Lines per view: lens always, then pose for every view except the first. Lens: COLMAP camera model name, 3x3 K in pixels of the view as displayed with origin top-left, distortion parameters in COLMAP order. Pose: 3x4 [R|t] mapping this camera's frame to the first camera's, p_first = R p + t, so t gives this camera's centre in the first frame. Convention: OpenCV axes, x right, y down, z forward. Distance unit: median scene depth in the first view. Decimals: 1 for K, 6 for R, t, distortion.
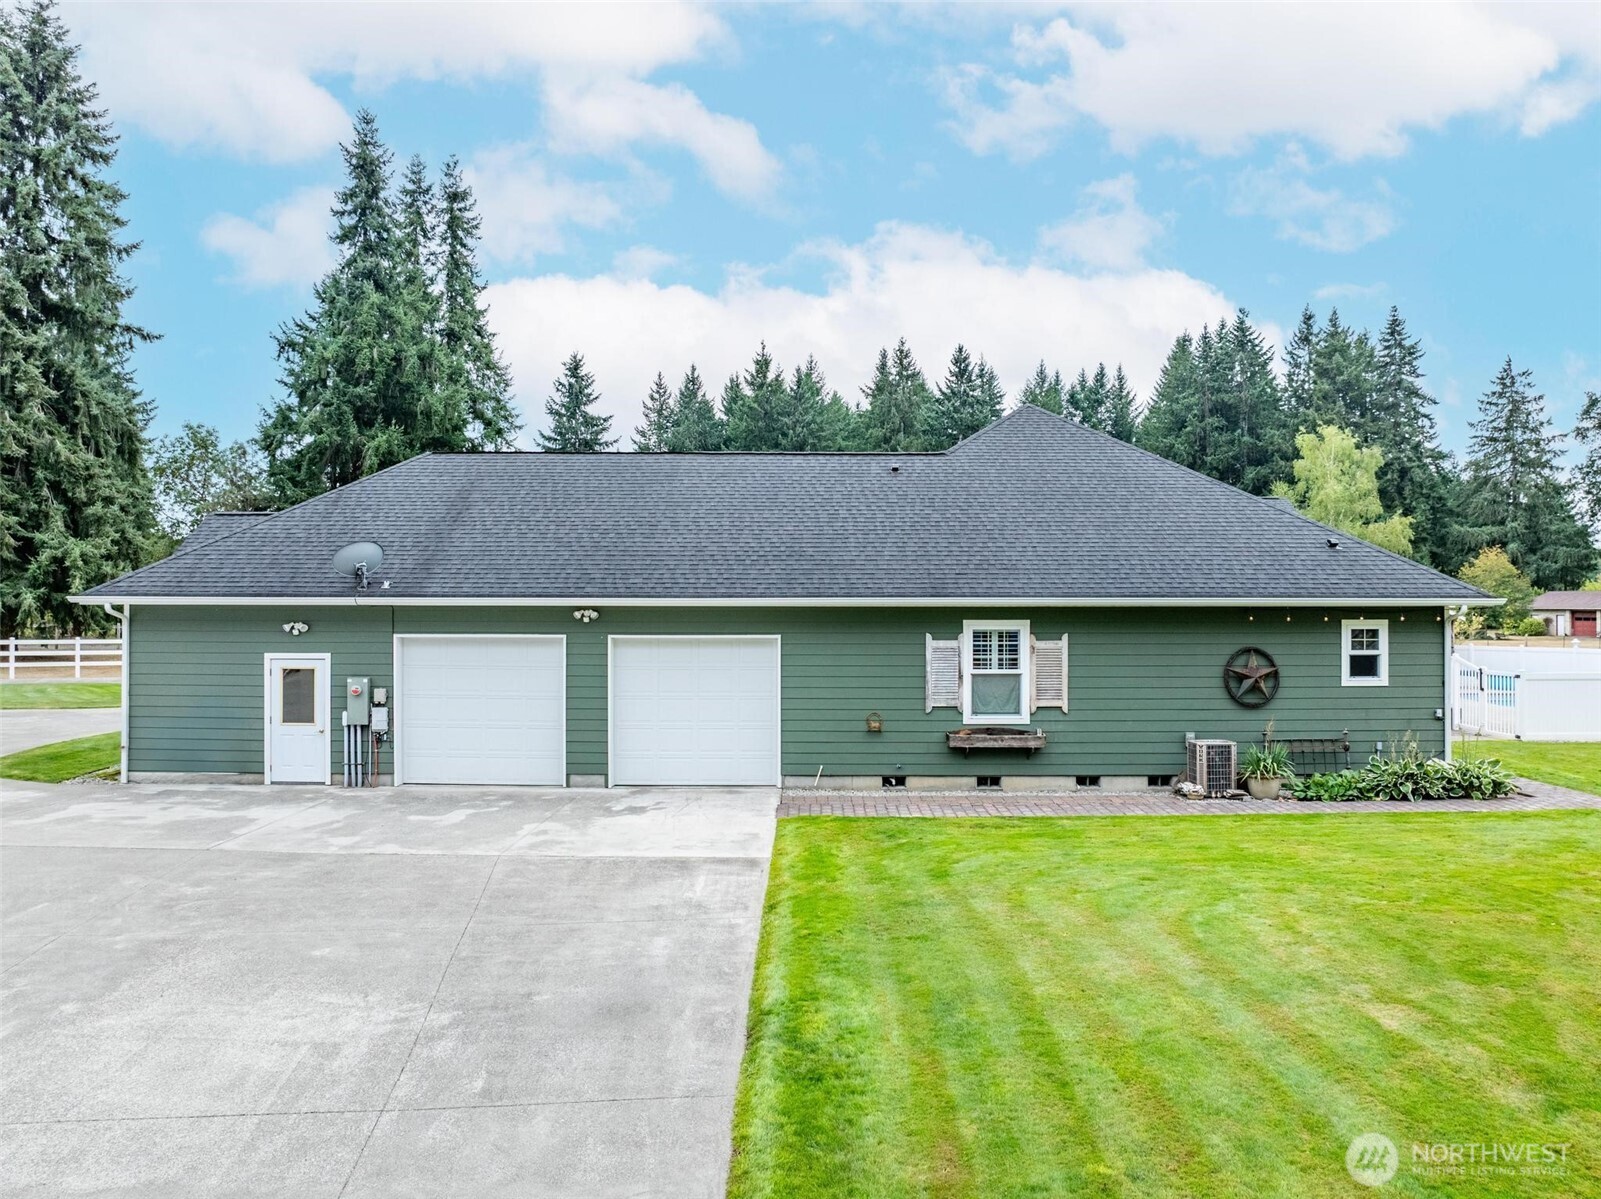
lens RADIAL K [[1126.1, 0, 799.8], [0, 1126.1, 589.9], [0, 0, 1]] dist [-0.037163, 0.002063]
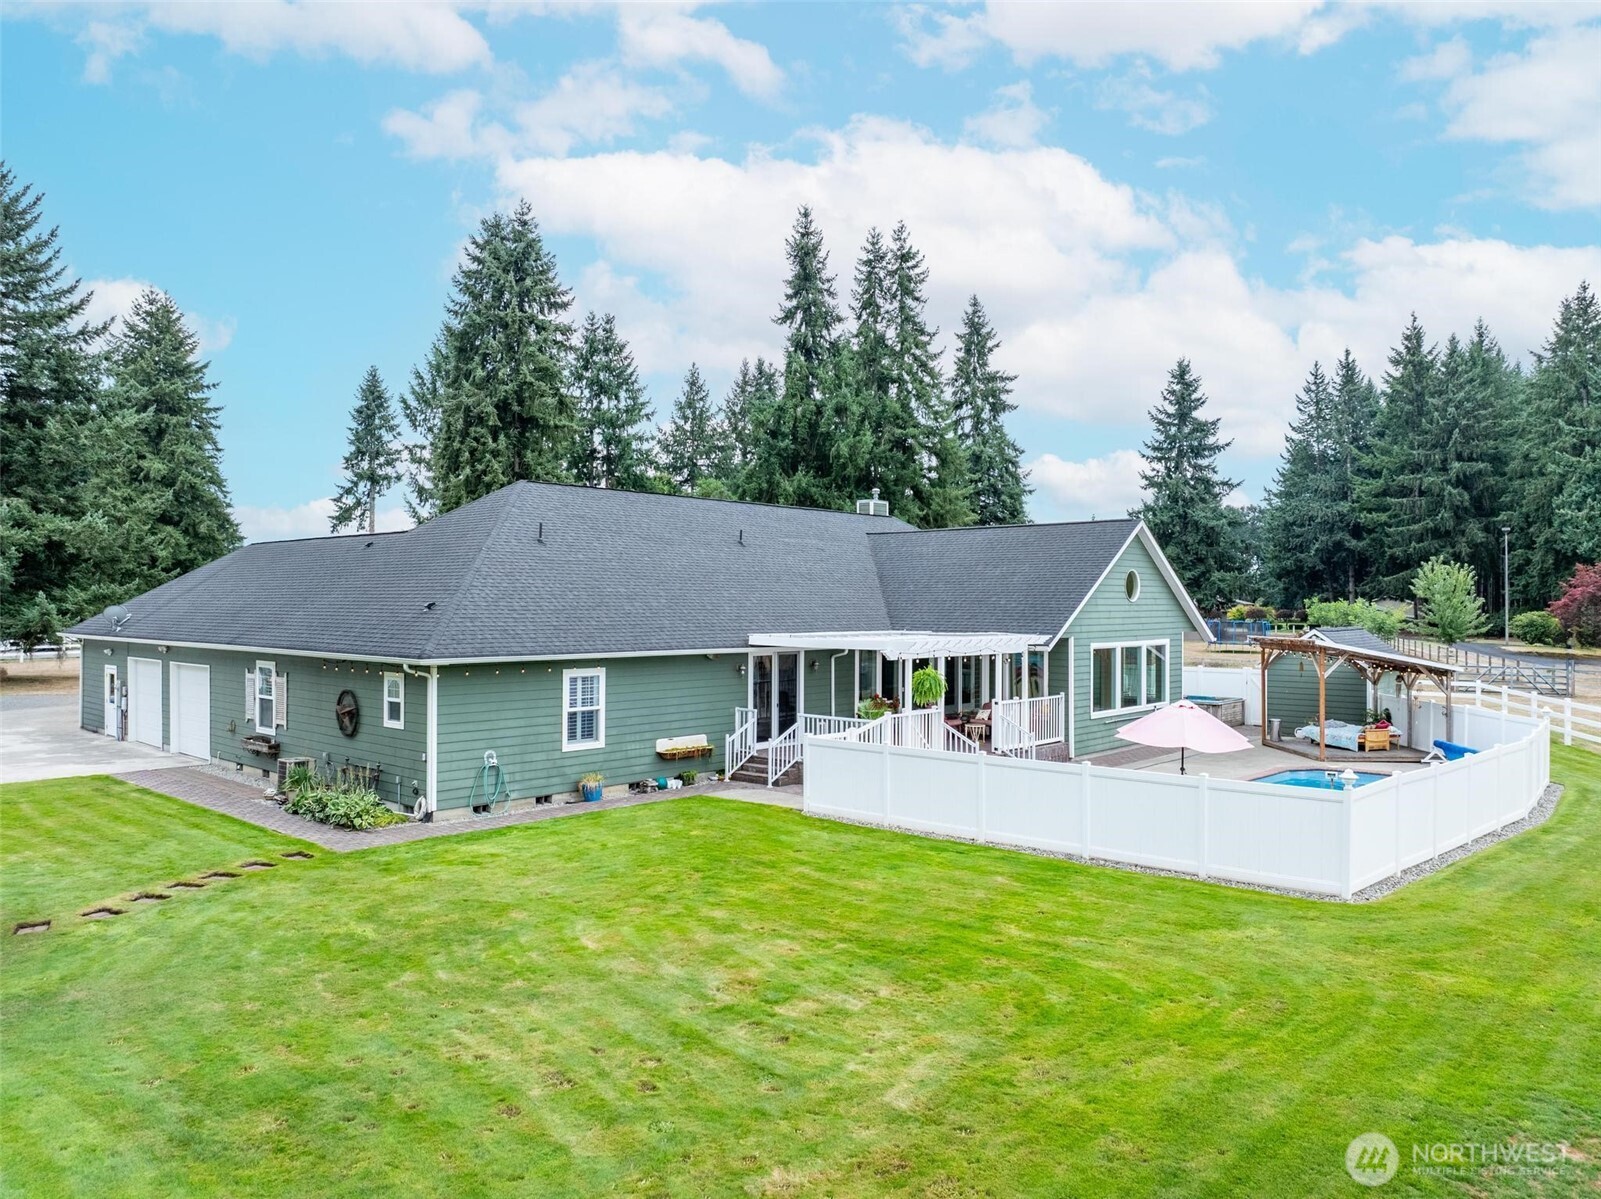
lens RADIAL K [[1126.1, 0, 799.8], [0, 1126.1, 589.9], [0, 0, 1]] dist [-0.037163, 0.002063]
pose [[0.734121, -0.005842, -0.678993, 0.383359], [0.005006, 0.999982, -0.003191, -0.013135], [0.679000, -0.001056, 0.734137, 0.095594]]
